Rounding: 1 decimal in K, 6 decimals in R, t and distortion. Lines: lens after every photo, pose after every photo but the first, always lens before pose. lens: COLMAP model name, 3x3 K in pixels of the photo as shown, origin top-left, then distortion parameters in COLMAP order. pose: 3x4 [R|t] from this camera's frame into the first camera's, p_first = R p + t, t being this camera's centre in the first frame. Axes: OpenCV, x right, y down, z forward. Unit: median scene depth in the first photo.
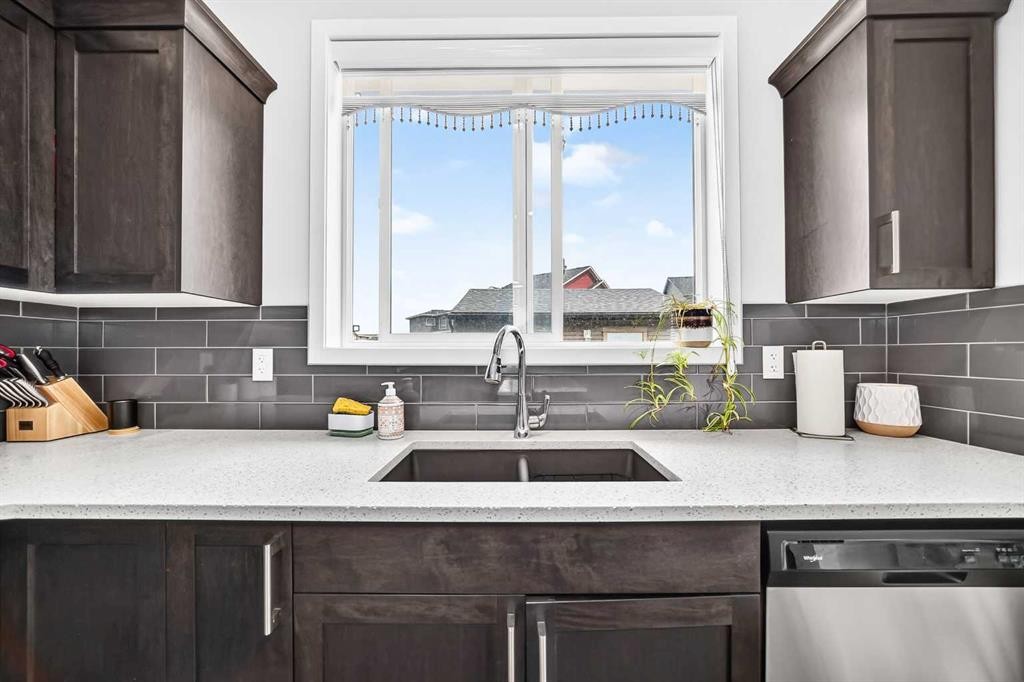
lens RADIAL K [[364.7, 0, 516.3], [0, 364.7, 349.8], [0, 0, 1]] dist [0.001071, 0.000650]
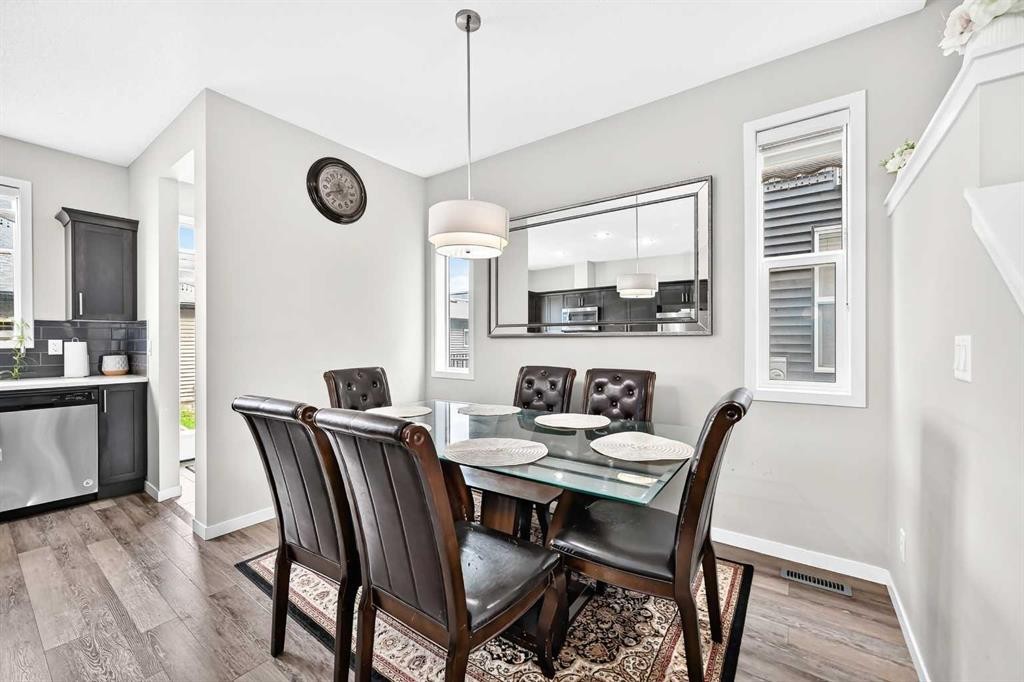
lens RADIAL K [[397.7, 0, 512.6], [0, 397.7, 344.4], [0, 0, 1]] dist [-0.000382, 0.000154]
pose [[0.577806, -0.000854, 0.816174, 0.363073], [-0.003913, 0.999985, 0.003816, -0.002581], [-0.816165, -0.005398, 0.577794, -2.846043]]
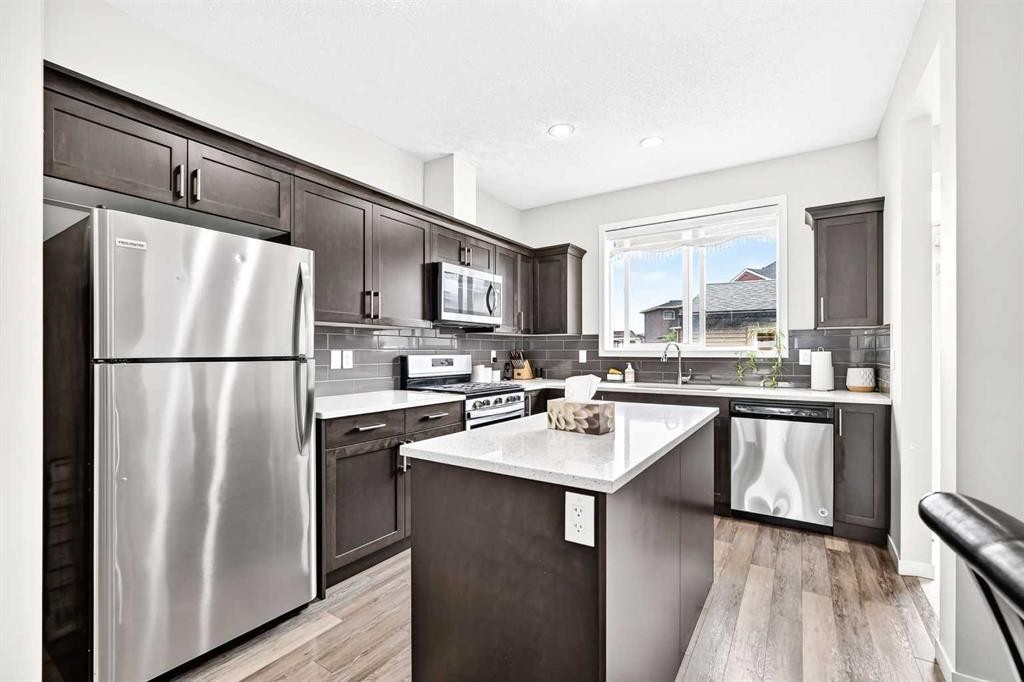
lens RADIAL K [[438.1, 0, 510.4], [0, 438.1, 349.5], [0, 0, 1]] dist [-0.002328, 0.000084]
pose [[0.835086, -0.001048, -0.550118, 0.721776], [0.002982, 0.999992, 0.002622, -0.023520], [0.550111, -0.003830, 0.835083, -2.245453]]
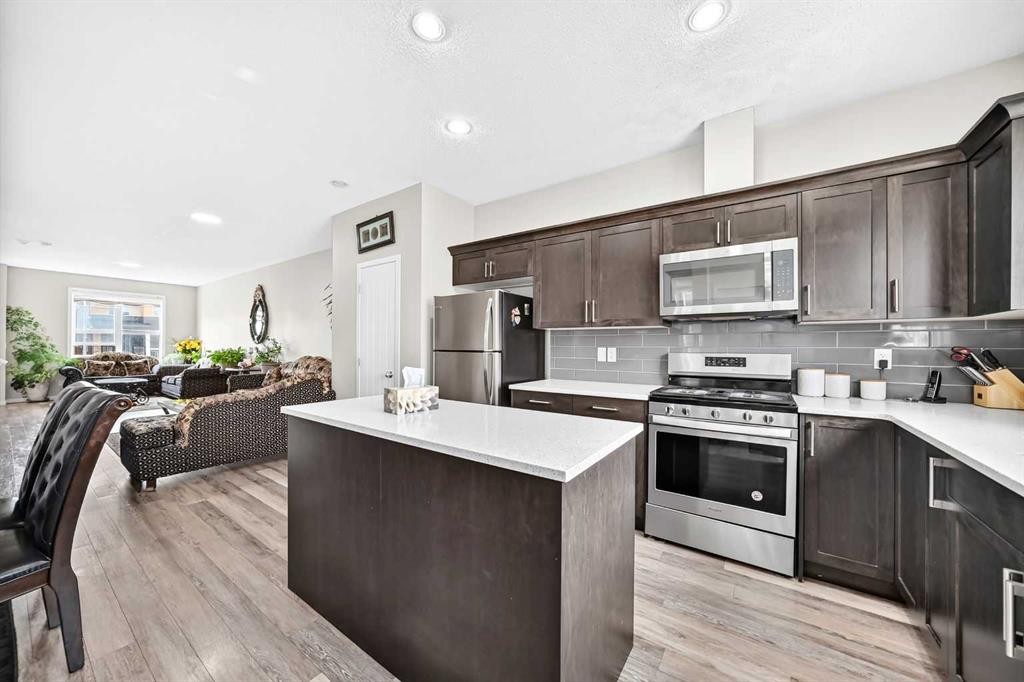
lens RADIAL K [[364.7, 0, 524.8], [0, 364.7, 344.7], [0, 0, 1]] dist [0.001071, 0.000650]
pose [[-0.537941, -0.003880, -0.842973, 1.121866], [0.003817, 0.999968, -0.007038, -0.018913], [0.842974, -0.007003, -0.537909, 0.158500]]
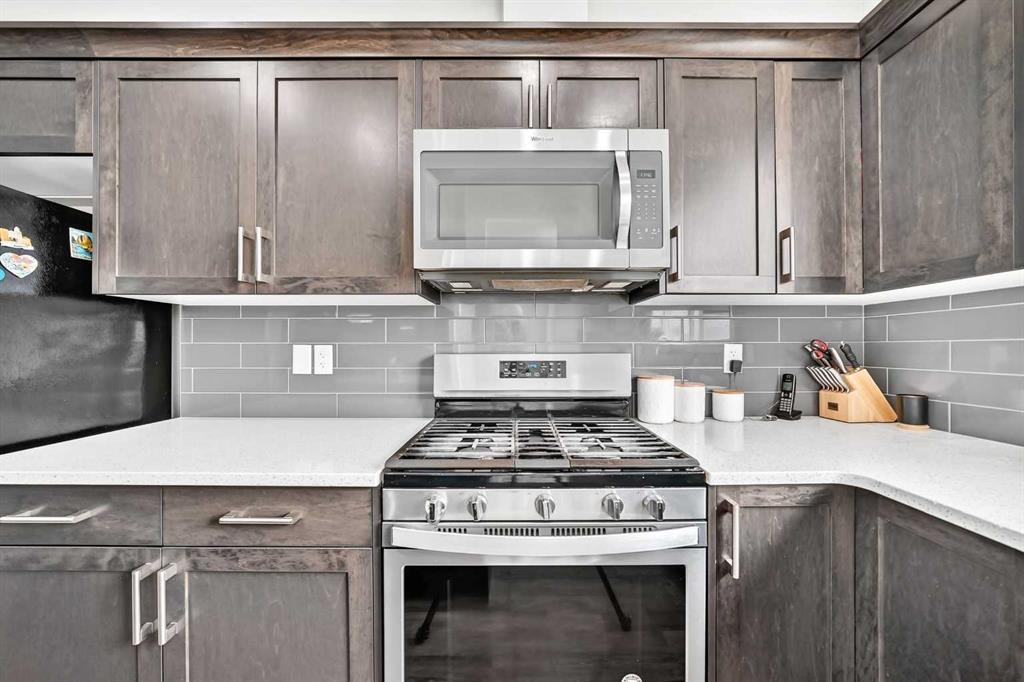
lens RADIAL K [[358.3, 0, 512.6], [0, 358.3, 348.1], [0, 0, 1]] dist [-0.008644, 0.000315]
pose [[0.009843, 0.002831, -0.999948, -0.158031], [0.009588, 0.999950, 0.002926, -0.000951], [0.999906, -0.009617, 0.009815, -0.078721]]
